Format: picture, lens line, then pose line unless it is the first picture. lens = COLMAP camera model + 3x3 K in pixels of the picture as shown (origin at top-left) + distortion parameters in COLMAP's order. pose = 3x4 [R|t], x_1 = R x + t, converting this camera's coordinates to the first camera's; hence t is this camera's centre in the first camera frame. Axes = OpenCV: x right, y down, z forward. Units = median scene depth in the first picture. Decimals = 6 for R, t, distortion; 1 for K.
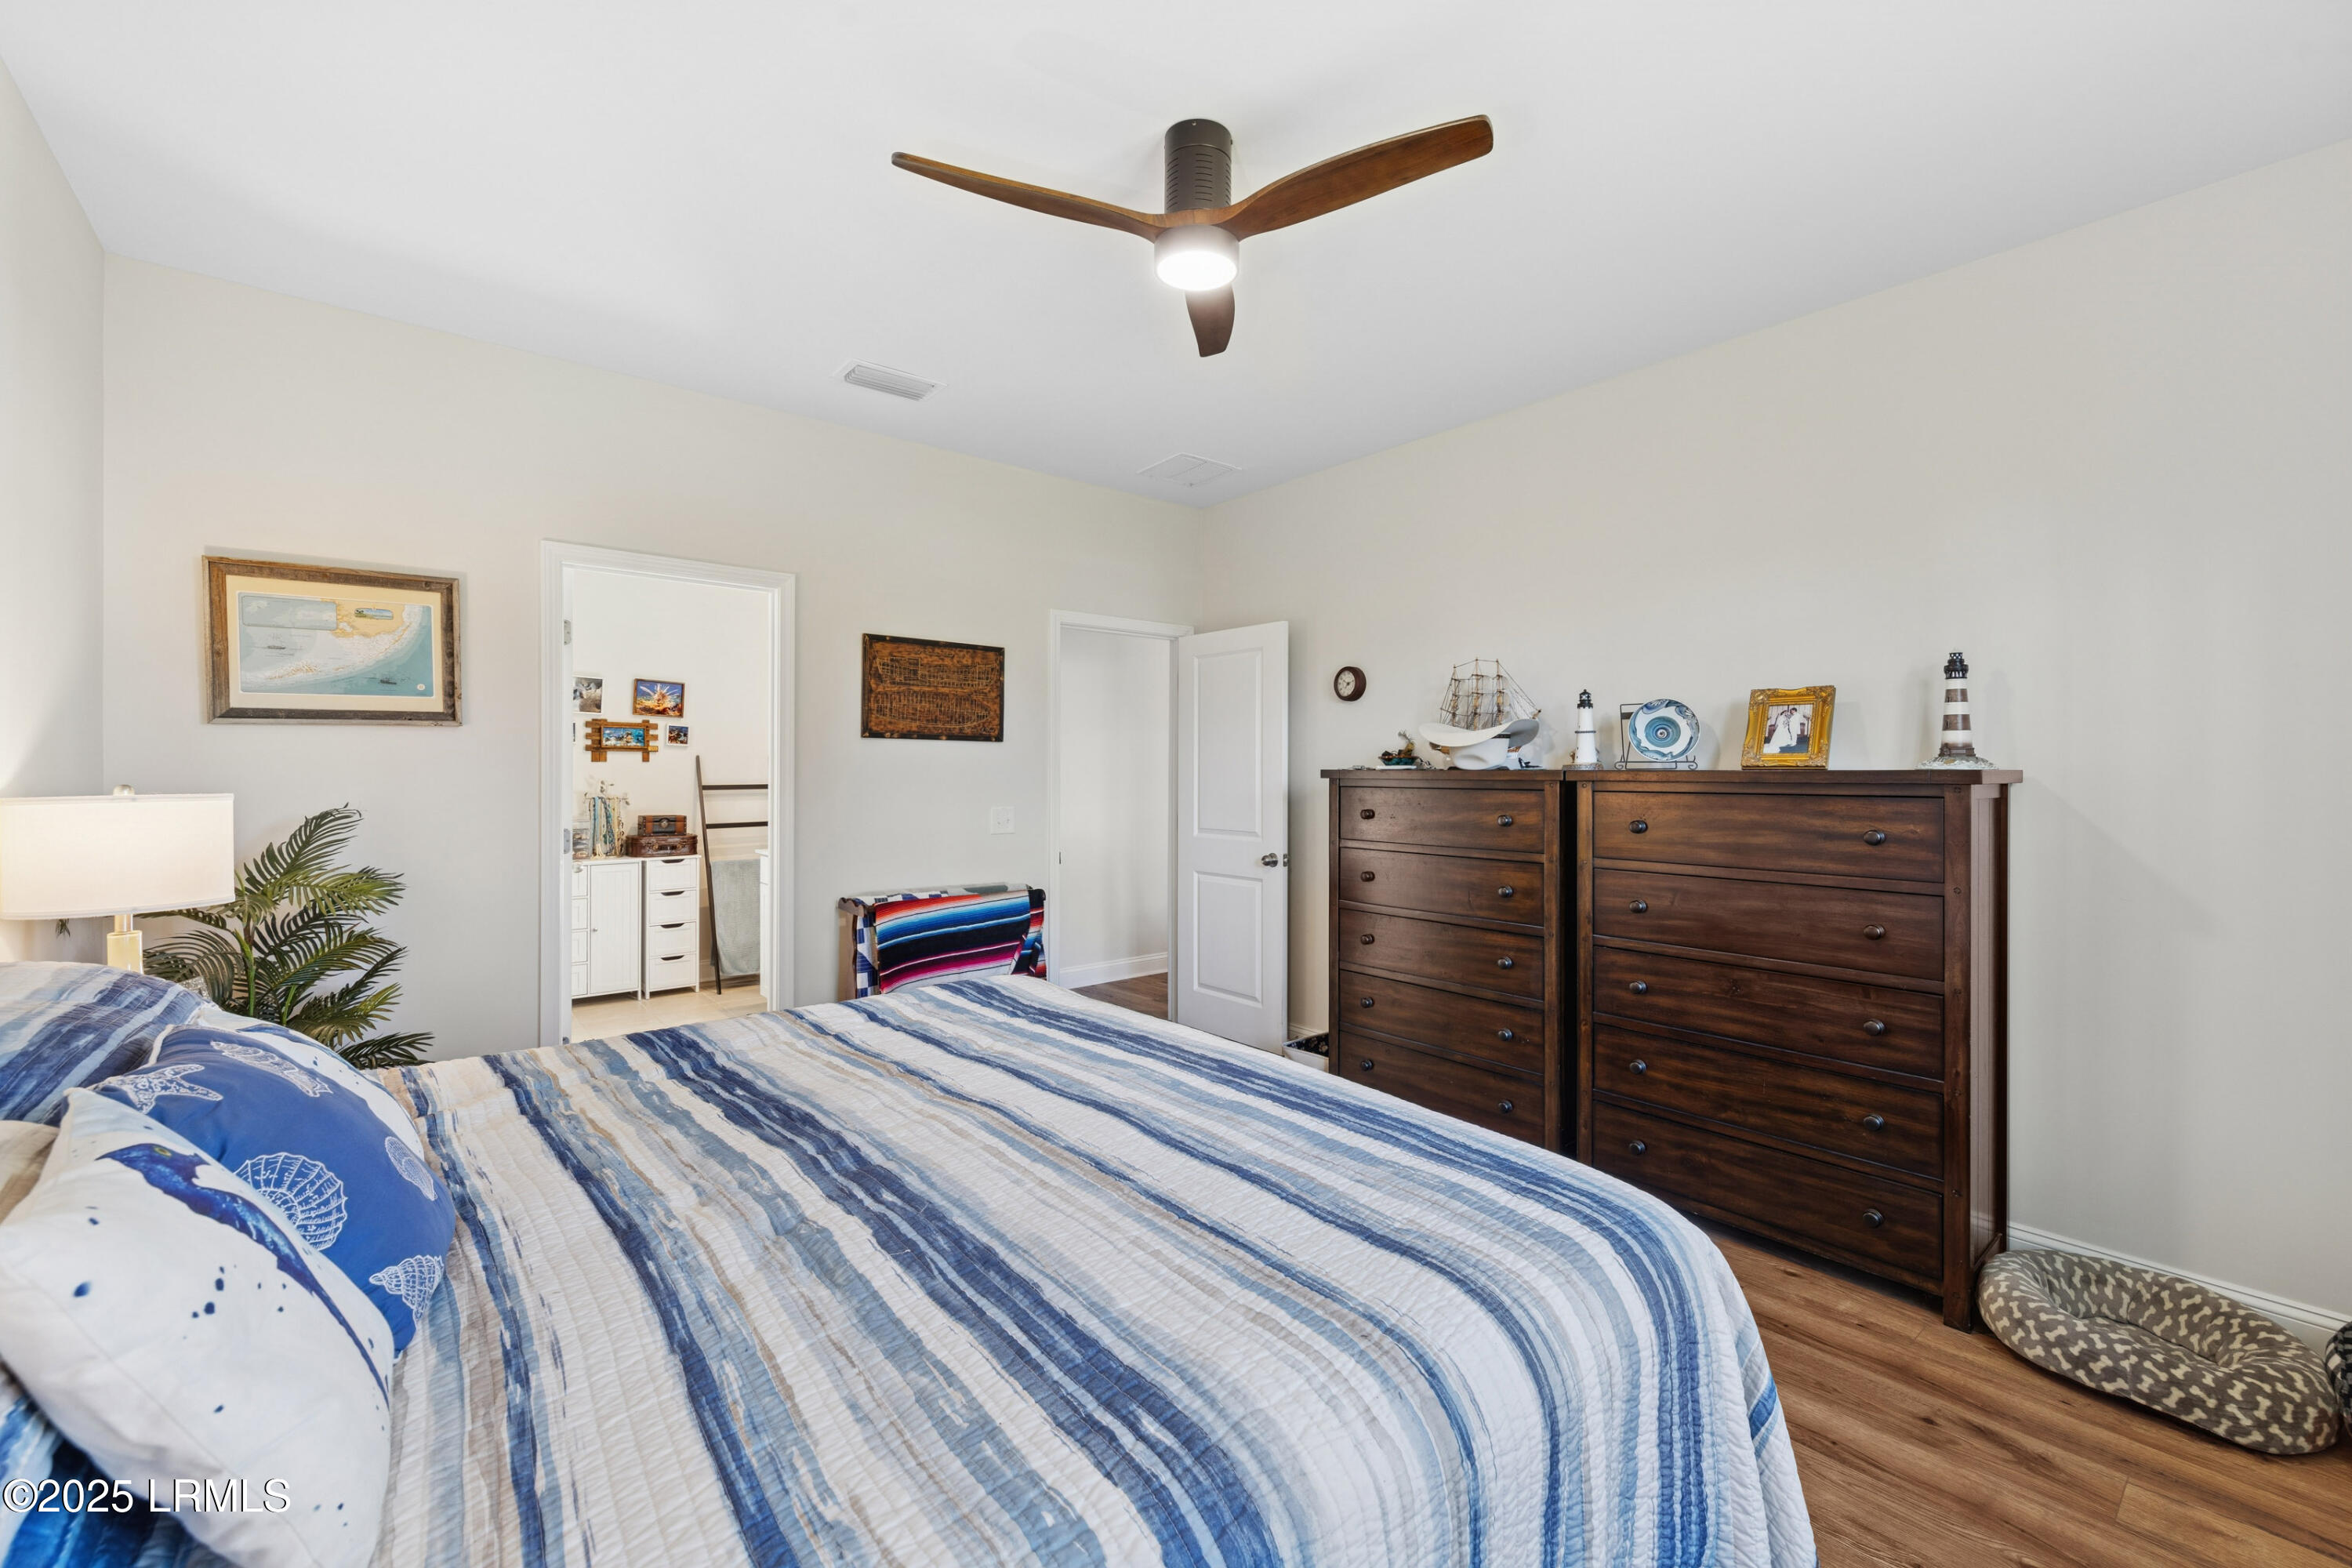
lens RADIAL K [[1006.6, 0, 1187.5], [0, 1006.6, 778.6], [0, 0, 1]] dist [0.002034, 0.000088]
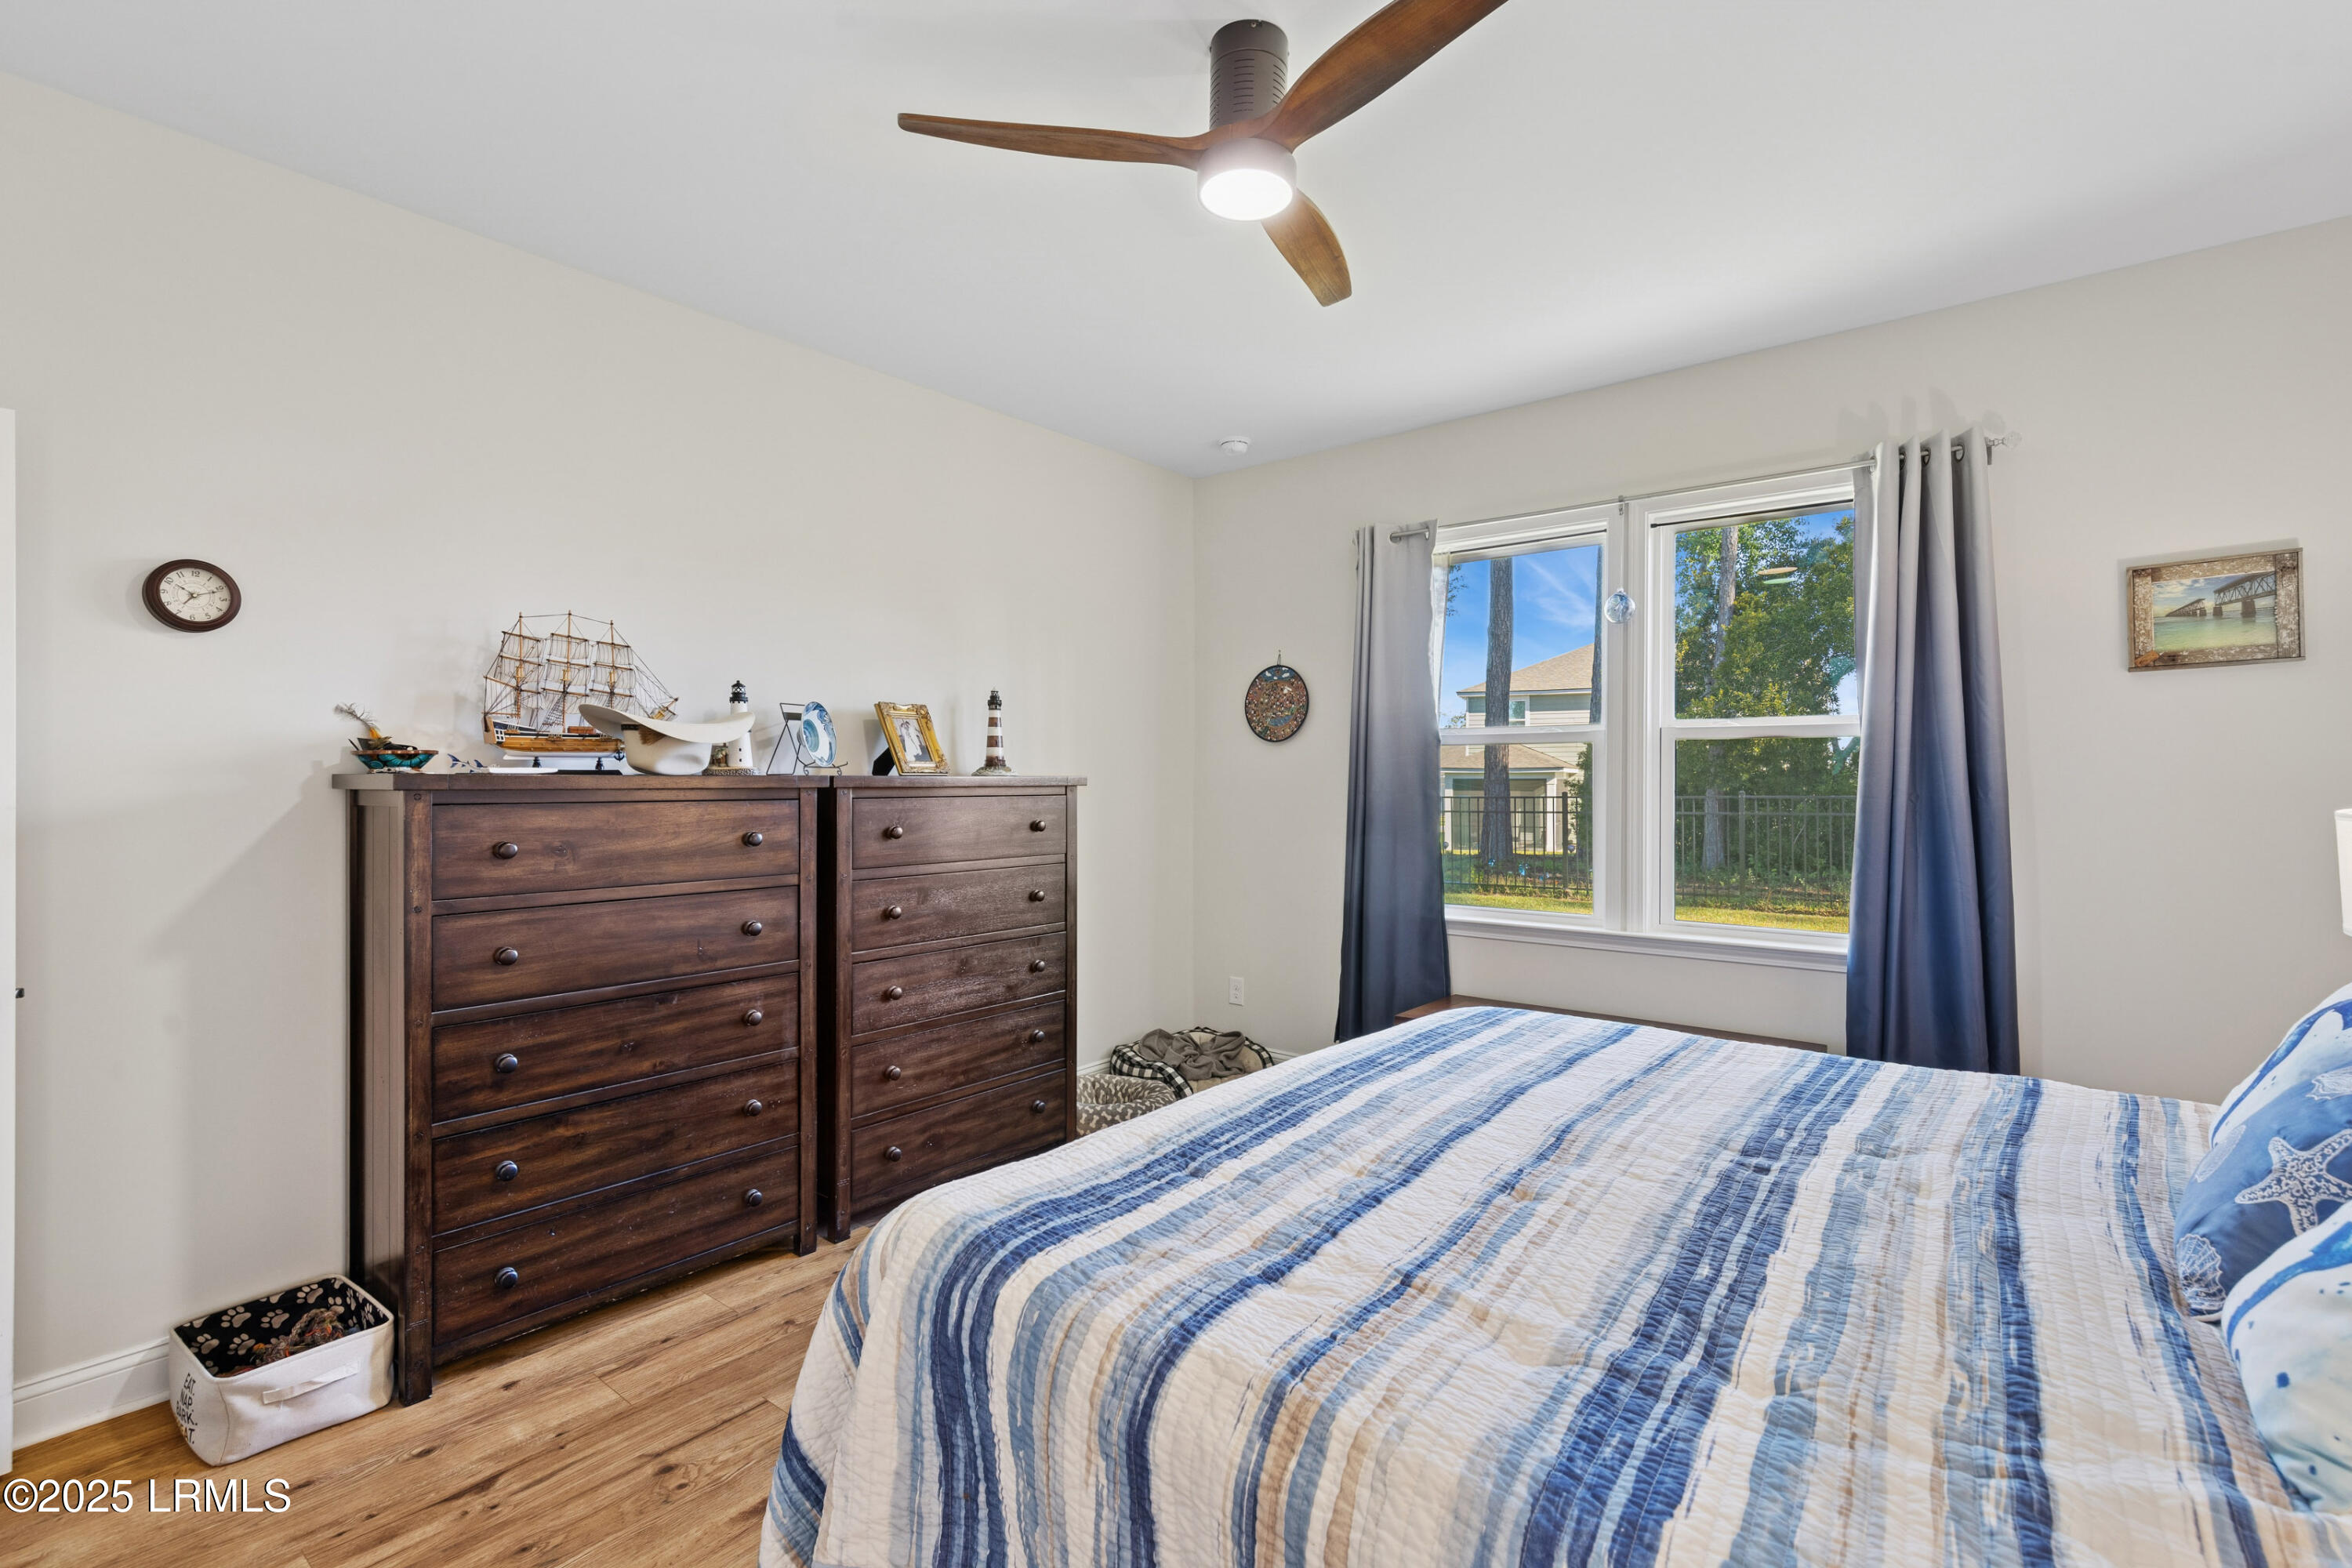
lens RADIAL K [[1037.6, 0, 1250.0], [0, 1037.6, 787.3], [0, 0, 1]] dist [0.001697, 0.000399]
pose [[-0.221142, -0.010488, 0.975185, -0.871141], [0.006245, 0.999906, 0.012170, -0.010295], [-0.975222, 0.008781, -0.221056, 1.209650]]
